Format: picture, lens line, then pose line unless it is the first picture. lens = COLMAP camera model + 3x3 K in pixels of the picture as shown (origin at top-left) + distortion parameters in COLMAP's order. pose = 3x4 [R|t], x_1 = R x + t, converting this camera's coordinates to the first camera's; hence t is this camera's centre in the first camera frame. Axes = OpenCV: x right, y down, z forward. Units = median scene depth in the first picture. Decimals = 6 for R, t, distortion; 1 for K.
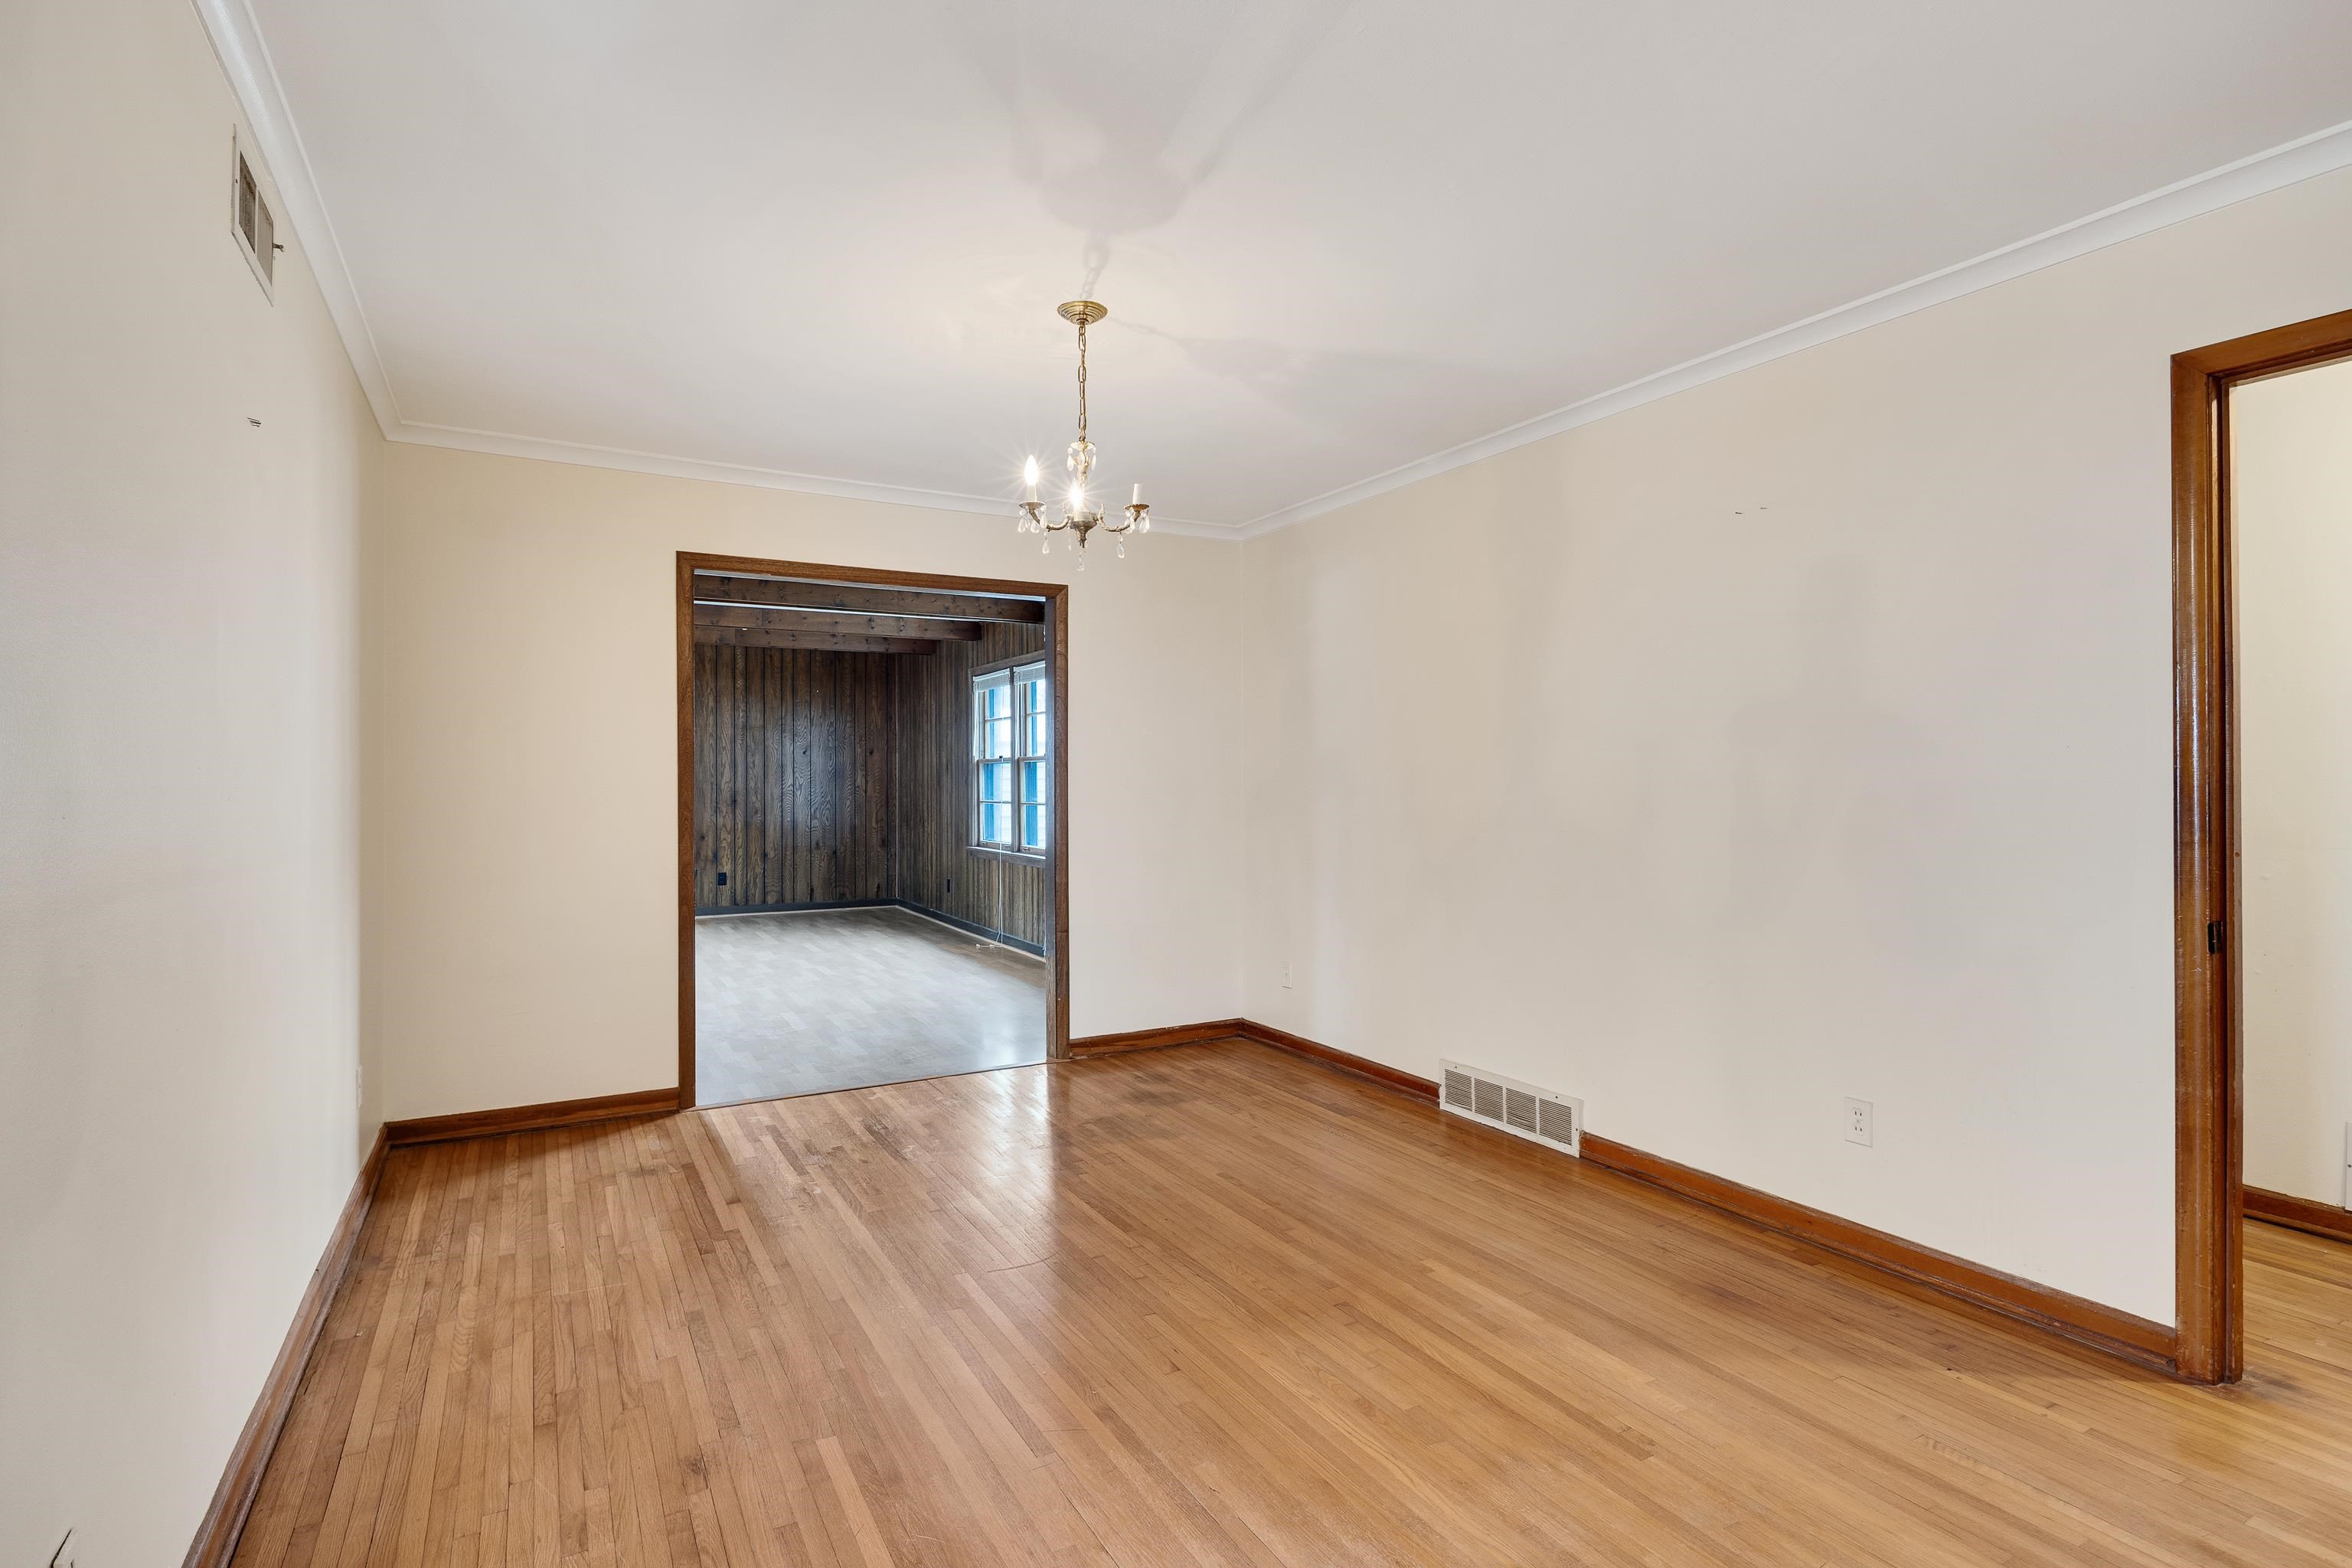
lens RADIAL K [[1138.4, 0, 1176.6], [0, 1138.4, 770.2], [0, 0, 1]] dist [0.006103, -0.004491]
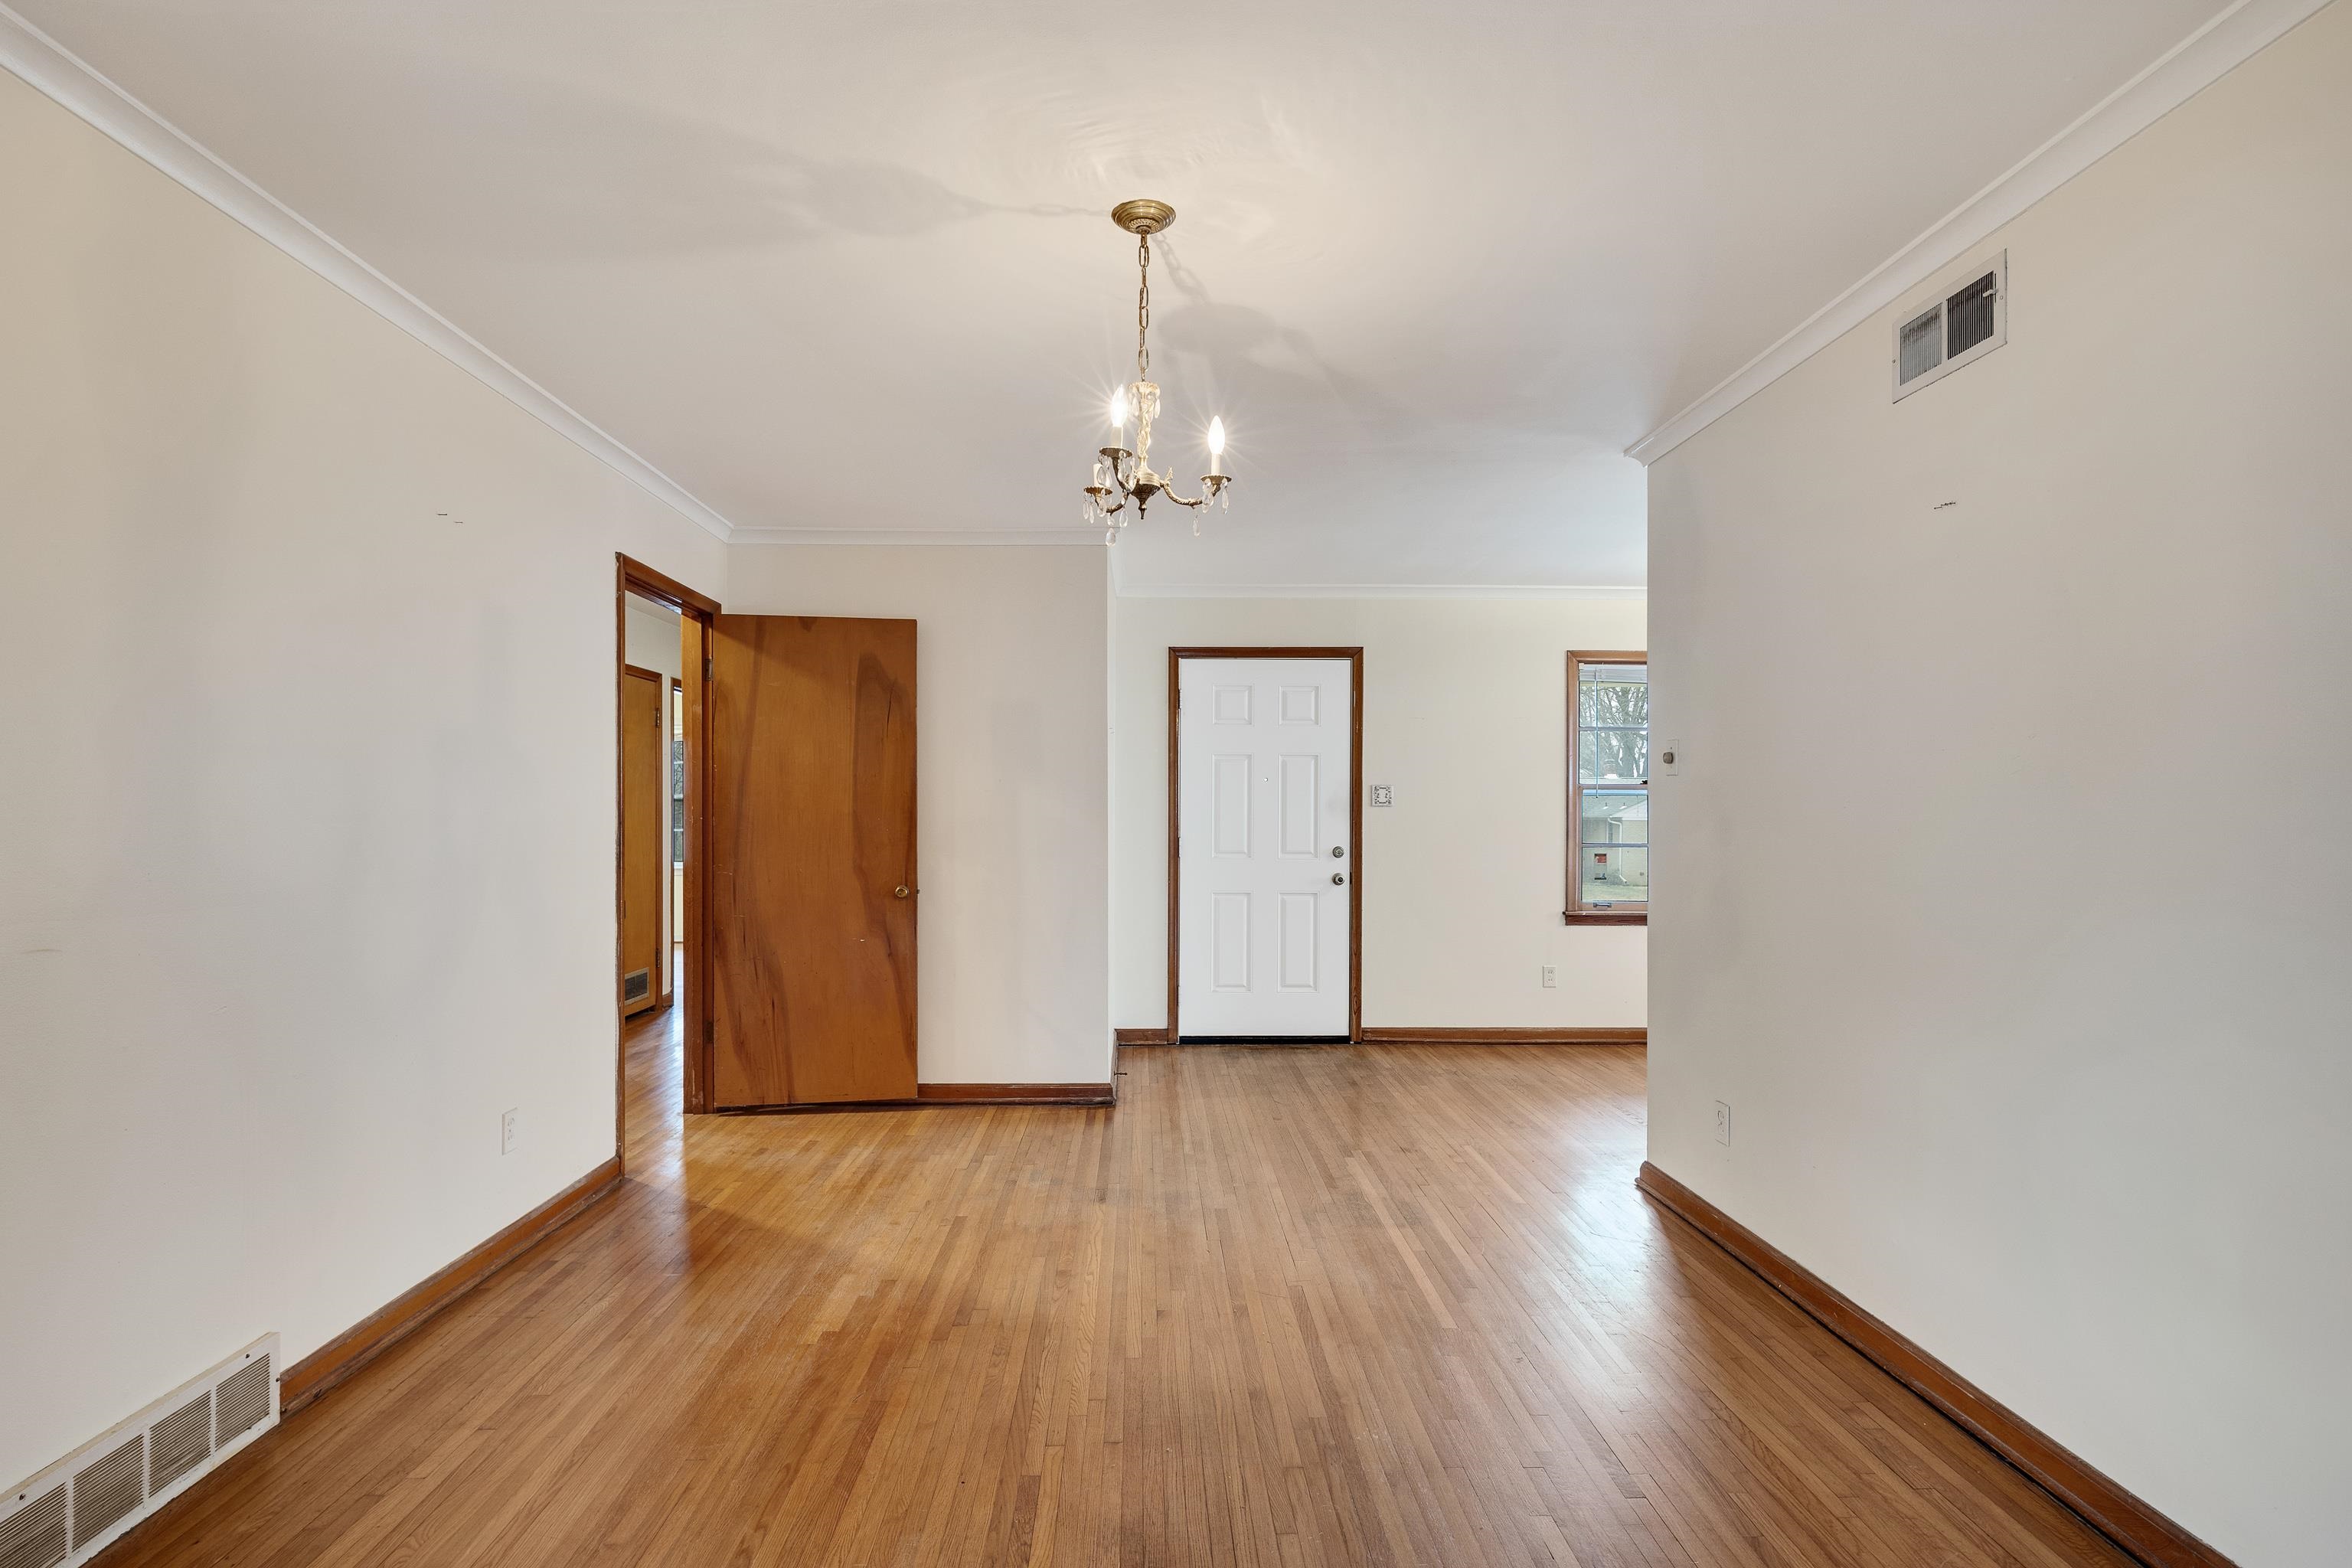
lens RADIAL K [[1138.4, 0, 1148.1], [0, 1138.4, 816.9], [0, 0, 1]] dist [0.006103, -0.004491]
pose [[-0.875166, -0.000284, 0.483822, -0.503085], [-0.004617, 0.999959, -0.007764, 0.016376], [-0.483800, -0.009029, -0.875132, 1.823109]]
